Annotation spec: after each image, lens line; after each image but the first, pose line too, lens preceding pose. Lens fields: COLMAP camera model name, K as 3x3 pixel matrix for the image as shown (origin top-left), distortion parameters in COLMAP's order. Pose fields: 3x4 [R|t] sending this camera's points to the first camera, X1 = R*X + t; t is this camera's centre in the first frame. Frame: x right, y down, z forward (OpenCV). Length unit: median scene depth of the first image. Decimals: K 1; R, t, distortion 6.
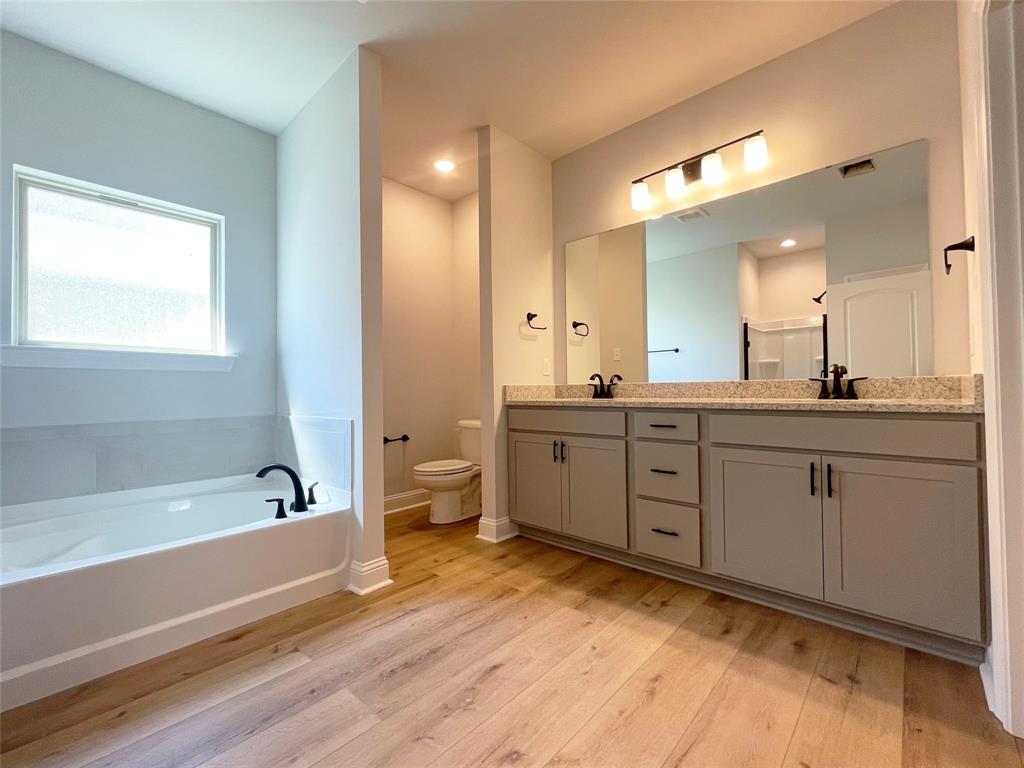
lens RADIAL K [[423.0, 0, 512.0], [0, 423.0, 384.0], [0, 0, 1]] dist [-0.000099, 0.000031]
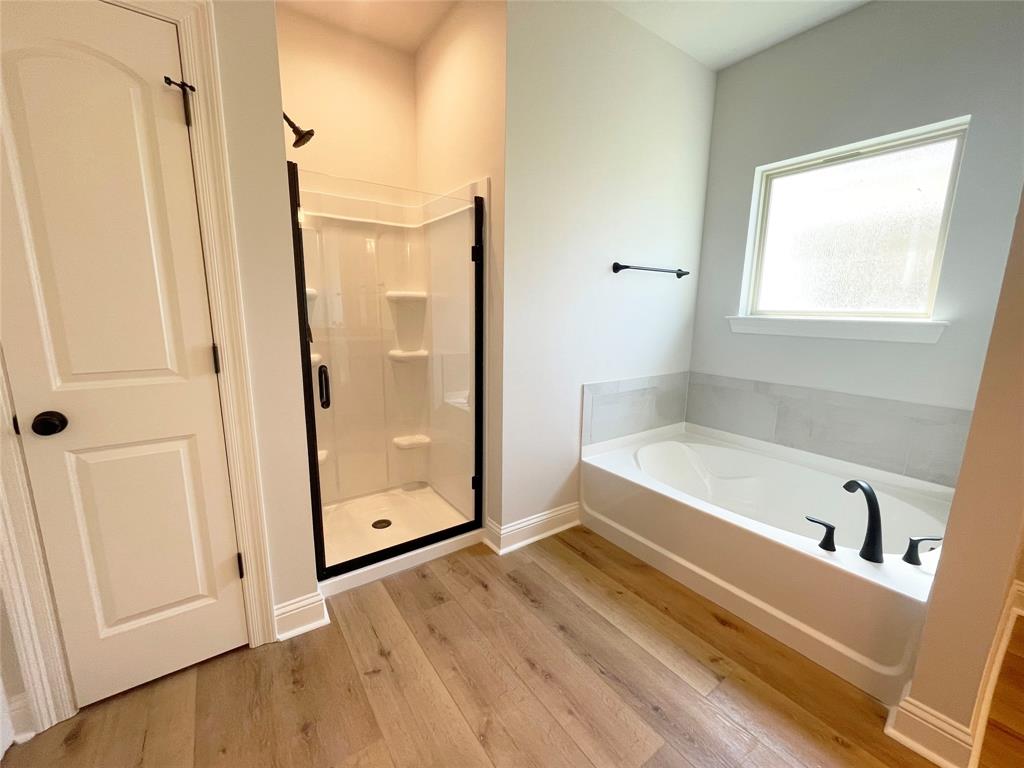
lens RADIAL K [[413.4, 0, 512.0], [0, 413.4, 384.0], [0, 0, 1]] dist [0.000246, 0.000031]
pose [[-0.198785, 0.185561, -0.962316, 0.251280], [0.003198, 0.982029, 0.188702, -0.129273], [0.980038, 0.034434, -0.195806, 0.556223]]
